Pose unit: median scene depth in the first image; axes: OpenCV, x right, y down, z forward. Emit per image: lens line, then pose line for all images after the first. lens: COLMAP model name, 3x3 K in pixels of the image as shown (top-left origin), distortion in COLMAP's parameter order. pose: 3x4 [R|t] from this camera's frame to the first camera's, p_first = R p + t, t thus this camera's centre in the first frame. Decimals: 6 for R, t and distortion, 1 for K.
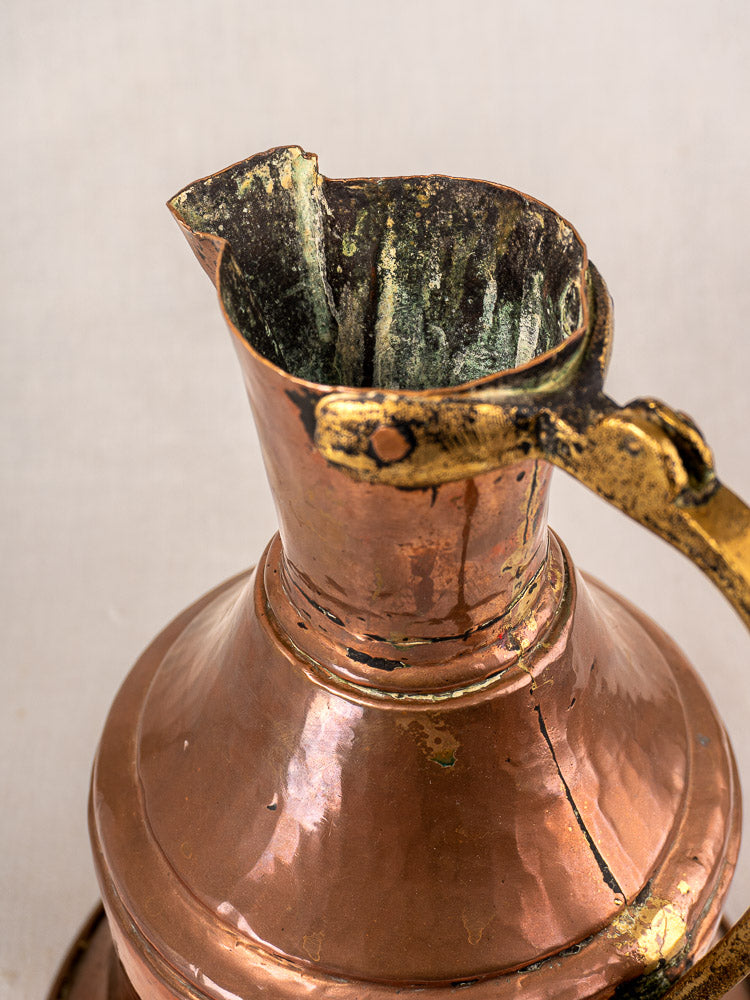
lens RADIAL K [[1616.6, 0, 375.0], [0, 1616.6, 500.0], [0, 0, 1]] dist [0.028093, -0.039694]
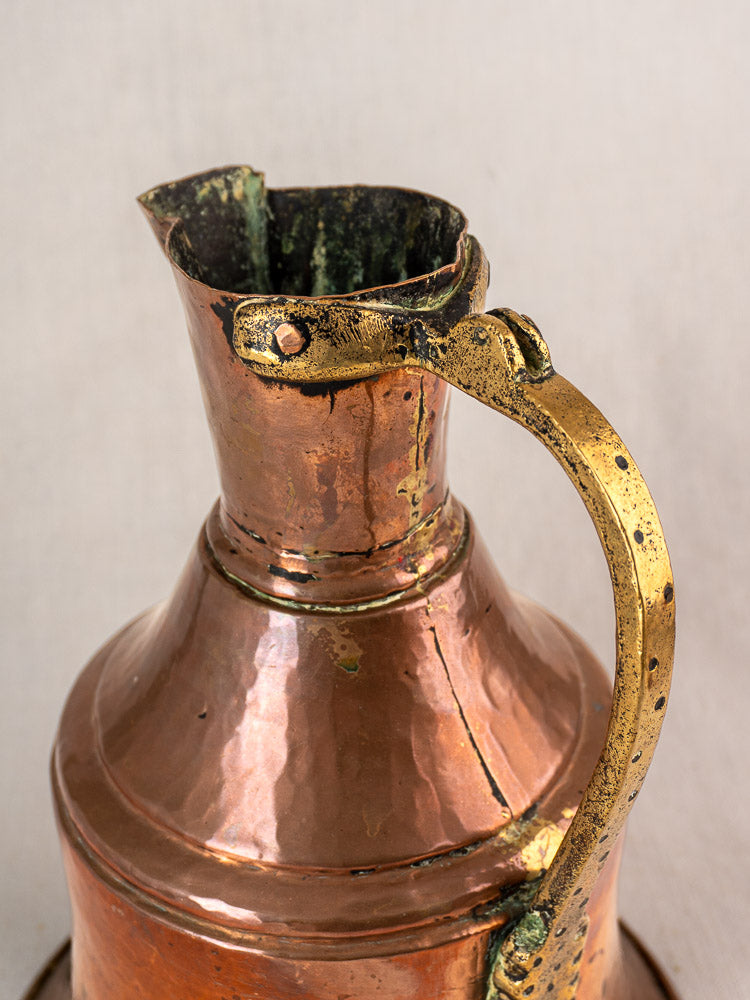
lens RADIAL K [[1616.6, 0, 375.0], [0, 1616.6, 500.0], [0, 0, 1]] dist [0.028093, -0.039694]
pose [[0.998927, 0.025155, -0.038888, 0.103072], [-0.031931, 0.982250, -0.184841, 0.256552], [0.033548, 0.185884, 0.981999, -0.155715]]
